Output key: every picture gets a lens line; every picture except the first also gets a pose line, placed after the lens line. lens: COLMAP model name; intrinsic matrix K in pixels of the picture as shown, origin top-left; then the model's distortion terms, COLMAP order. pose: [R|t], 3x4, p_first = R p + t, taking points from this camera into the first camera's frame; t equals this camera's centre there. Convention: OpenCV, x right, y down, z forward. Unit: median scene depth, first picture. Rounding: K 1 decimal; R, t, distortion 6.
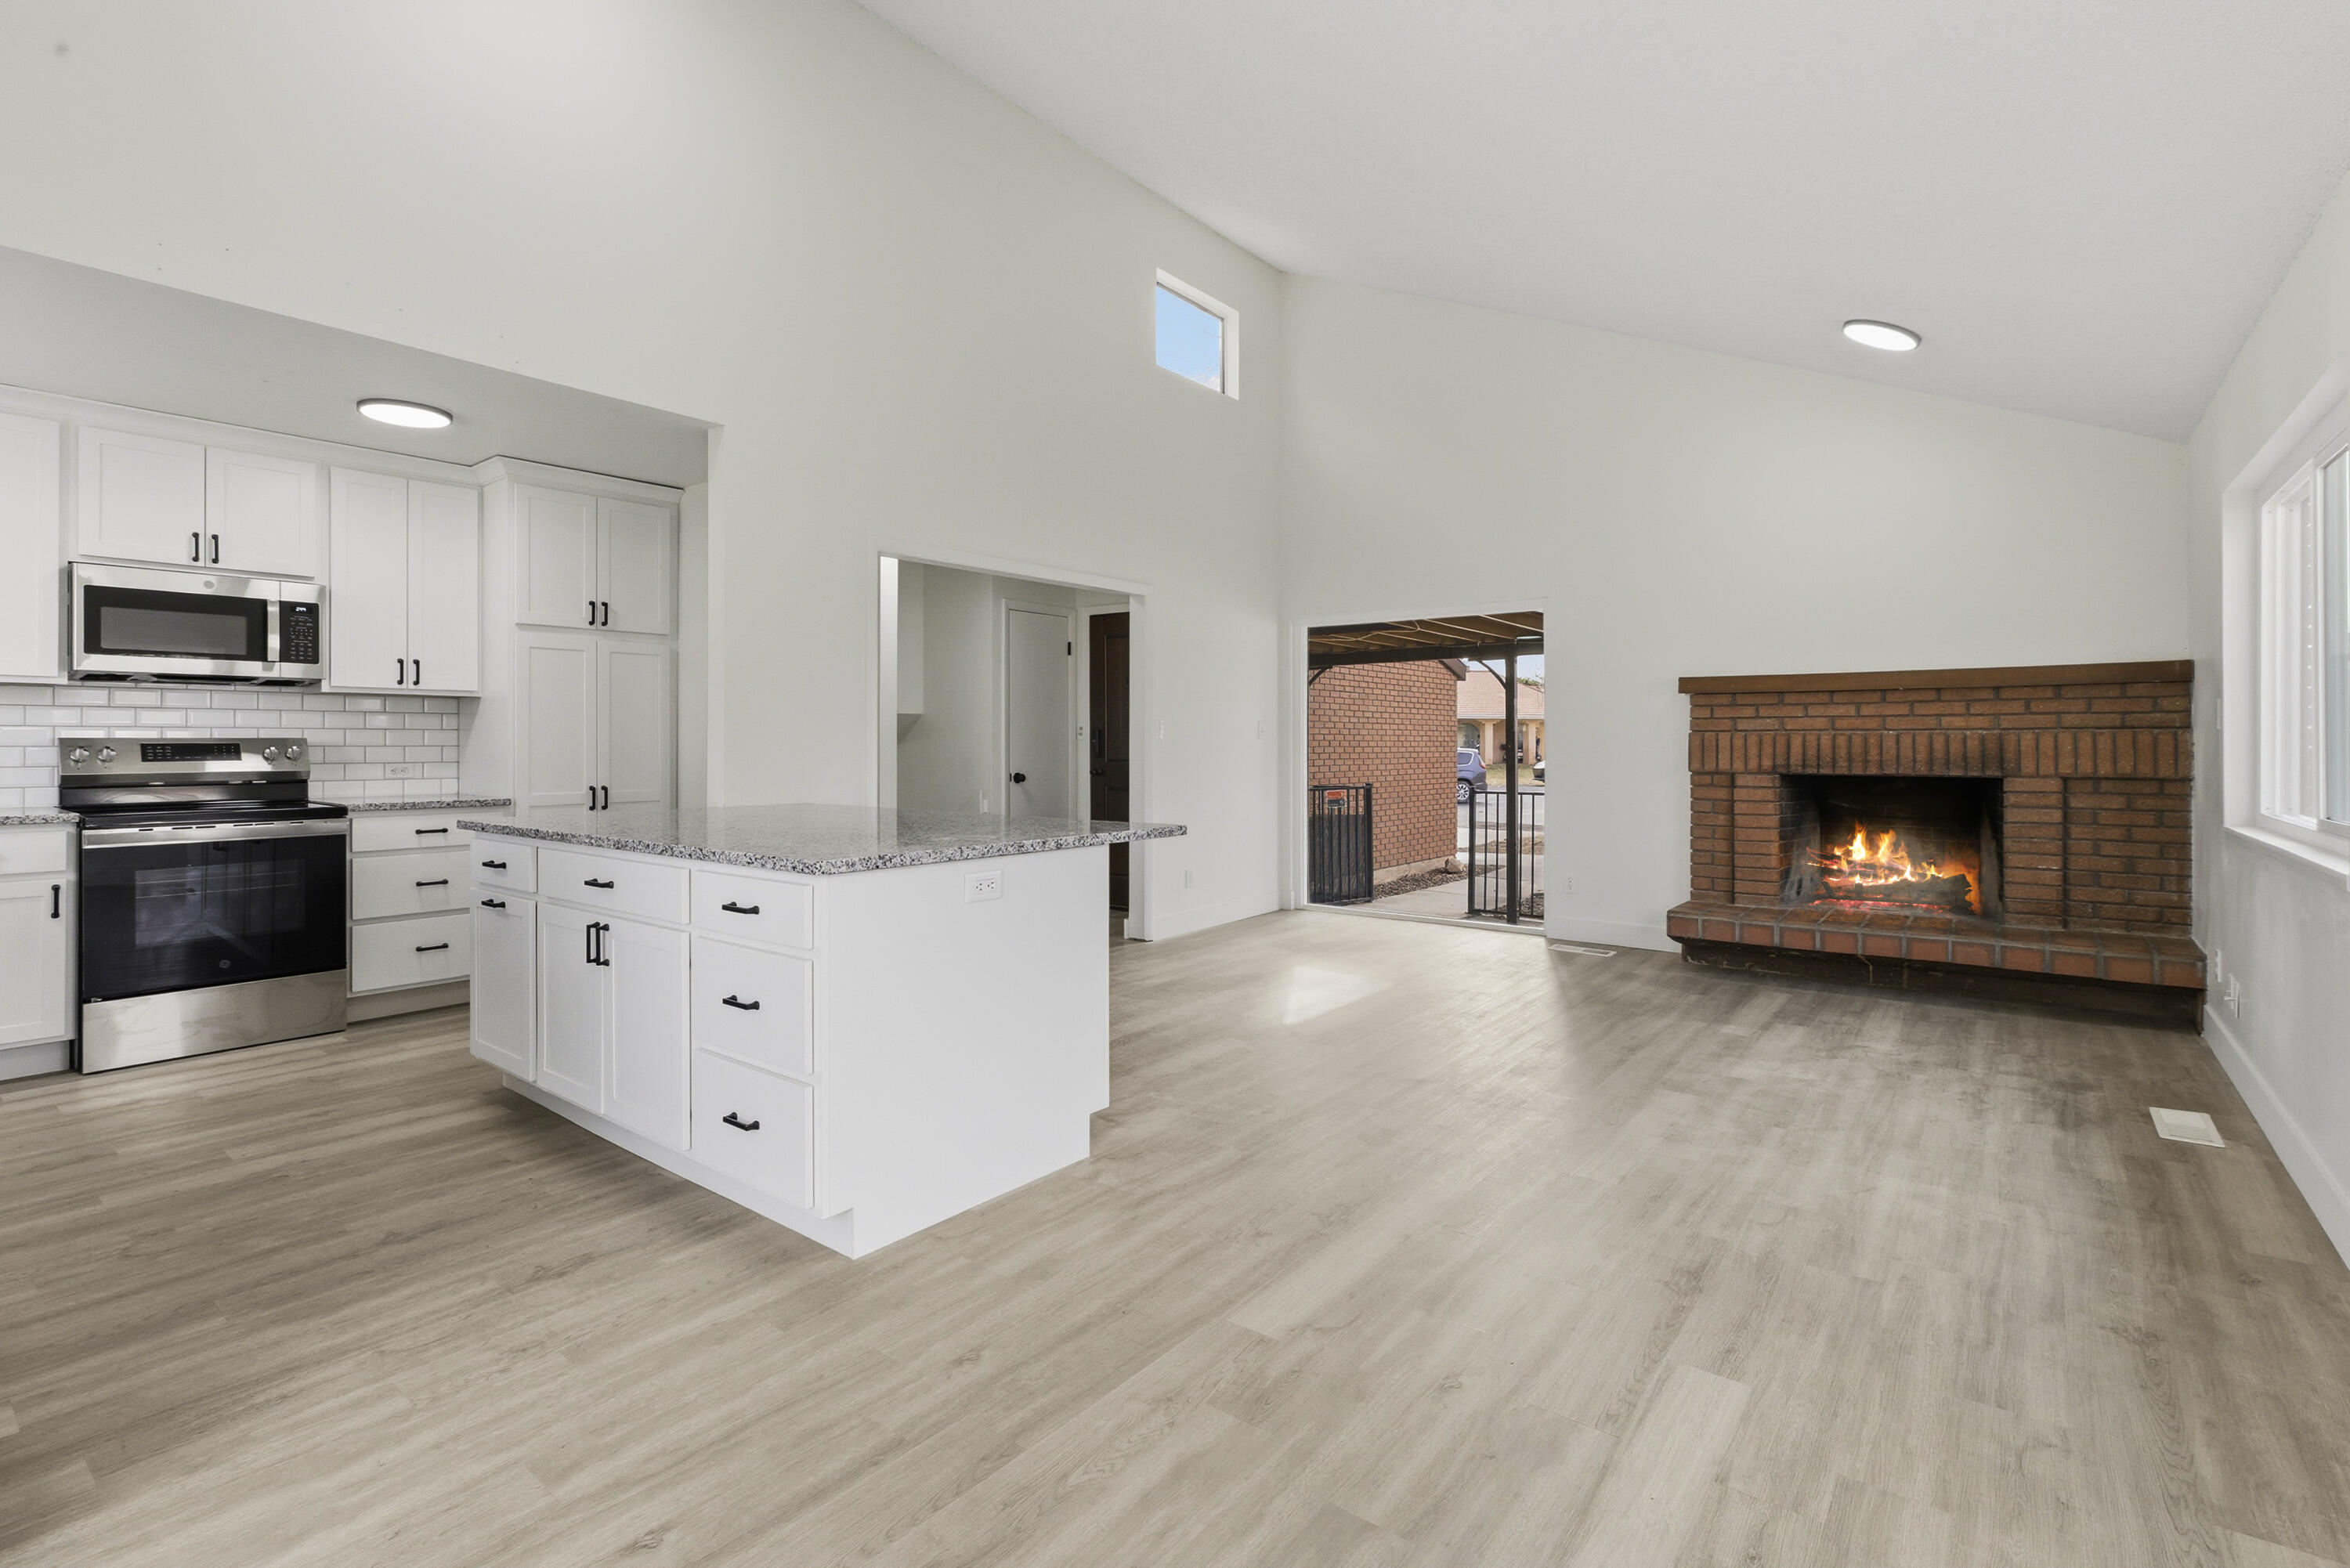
lens RADIAL K [[1060.7, 0, 1165.2], [0, 1060.7, 737.6], [0, 0, 1]] dist [-0.015812, 0.005120]
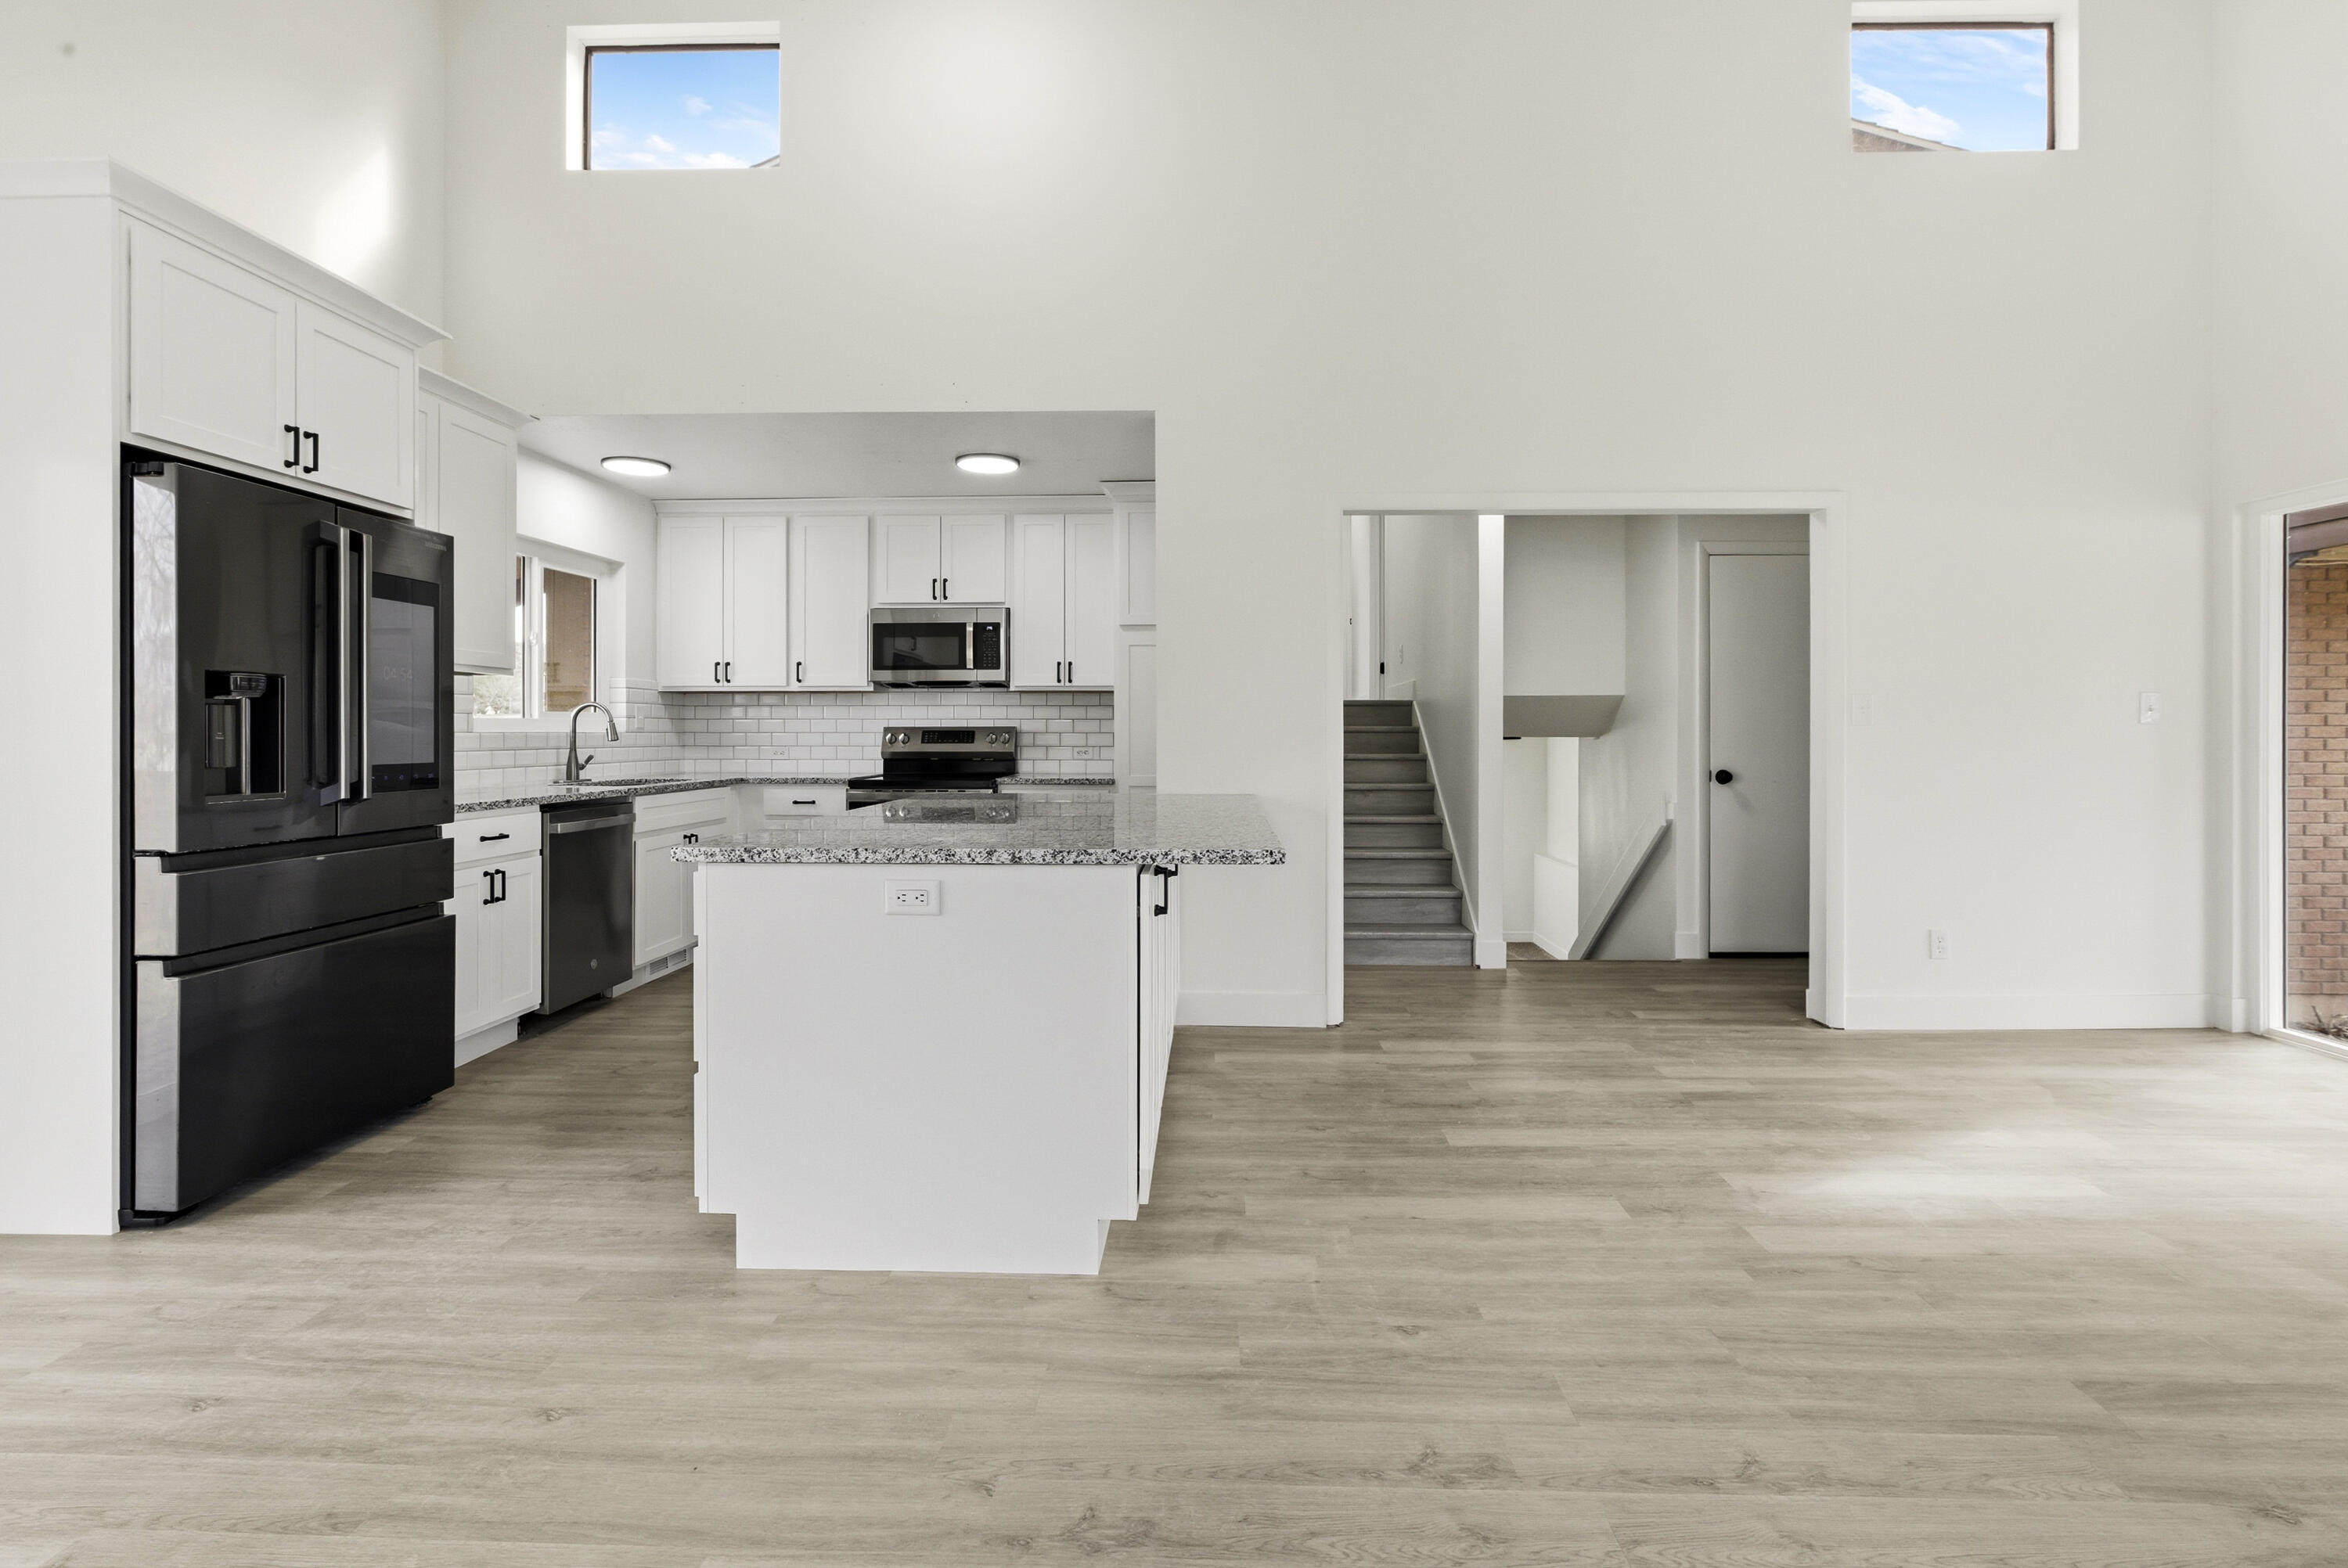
lens RADIAL K [[1059.7, 0, 1180.8], [0, 1059.7, 736.9], [0, 0, 1]] dist [-0.015812, 0.005120]
pose [[0.607204, 0.004540, -0.794533, 0.431910], [0.003340, 0.999960, 0.008266, 0.004046], [0.794539, -0.007673, 0.607165, 0.455081]]
